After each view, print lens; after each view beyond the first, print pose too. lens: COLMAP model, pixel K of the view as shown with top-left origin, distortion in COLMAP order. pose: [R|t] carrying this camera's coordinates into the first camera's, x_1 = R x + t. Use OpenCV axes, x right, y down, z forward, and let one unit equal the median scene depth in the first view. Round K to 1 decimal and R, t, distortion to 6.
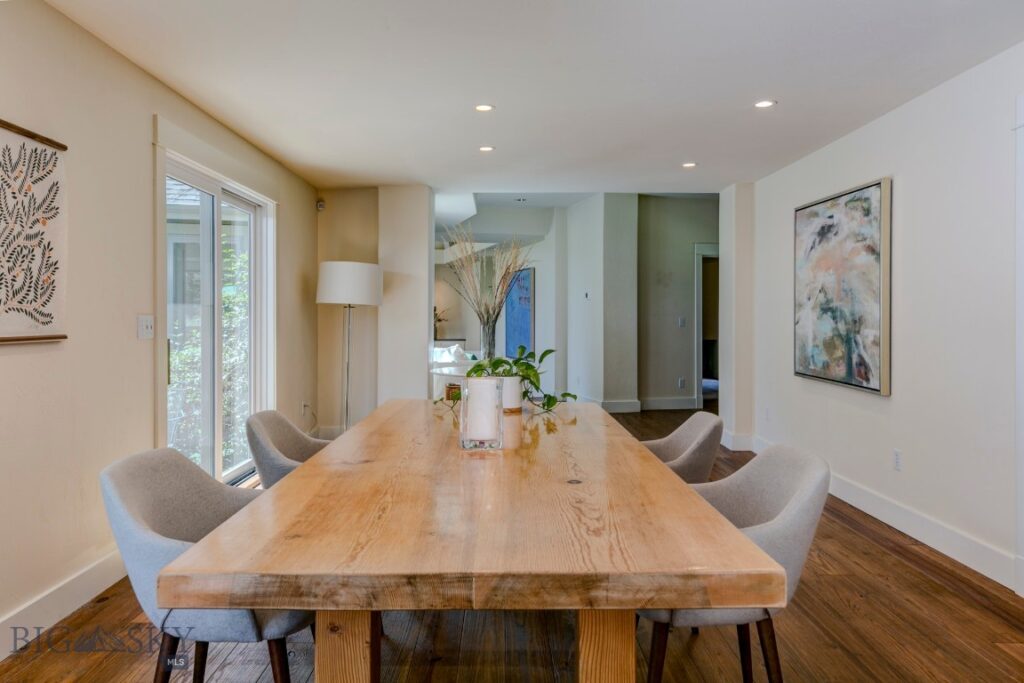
lens RADIAL K [[740.6, 0, 511.9], [0, 740.6, 336.8], [0, 0, 1]] dist [0.001314, 0.000426]
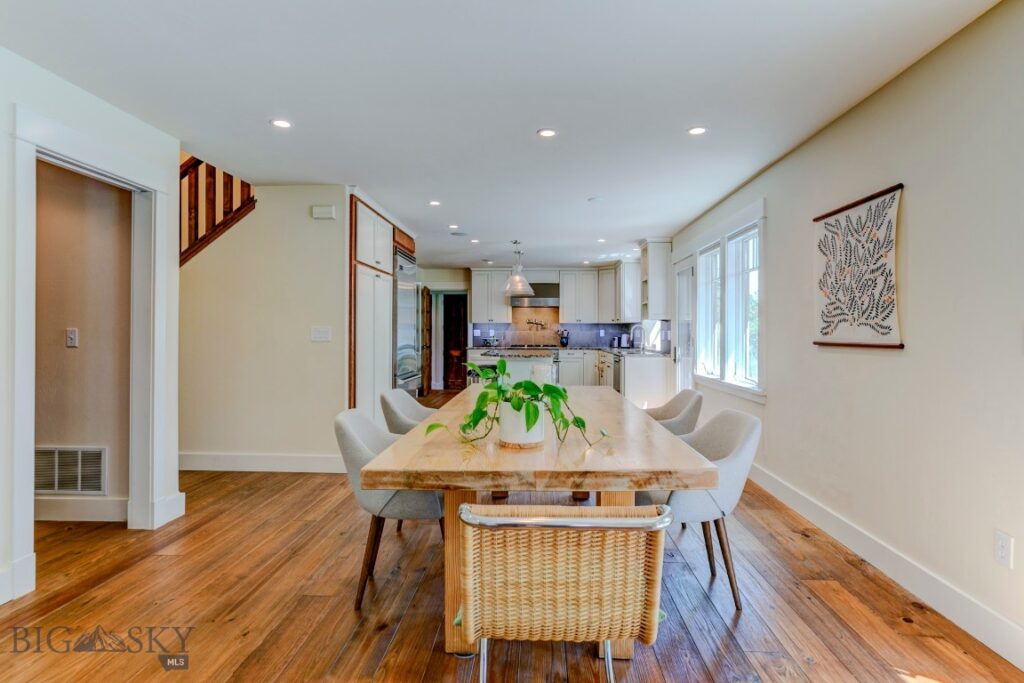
lens RADIAL K [[533.7, 0, 512.3], [0, 533.7, 337.1], [0, 0, 1]] dist [-0.001682, -0.000125]
pose [[-0.998104, -0.006121, 0.061242, -0.042664], [-0.003893, 0.999329, 0.036433, -0.045469], [-0.061424, 0.036126, -0.997458, 2.039304]]
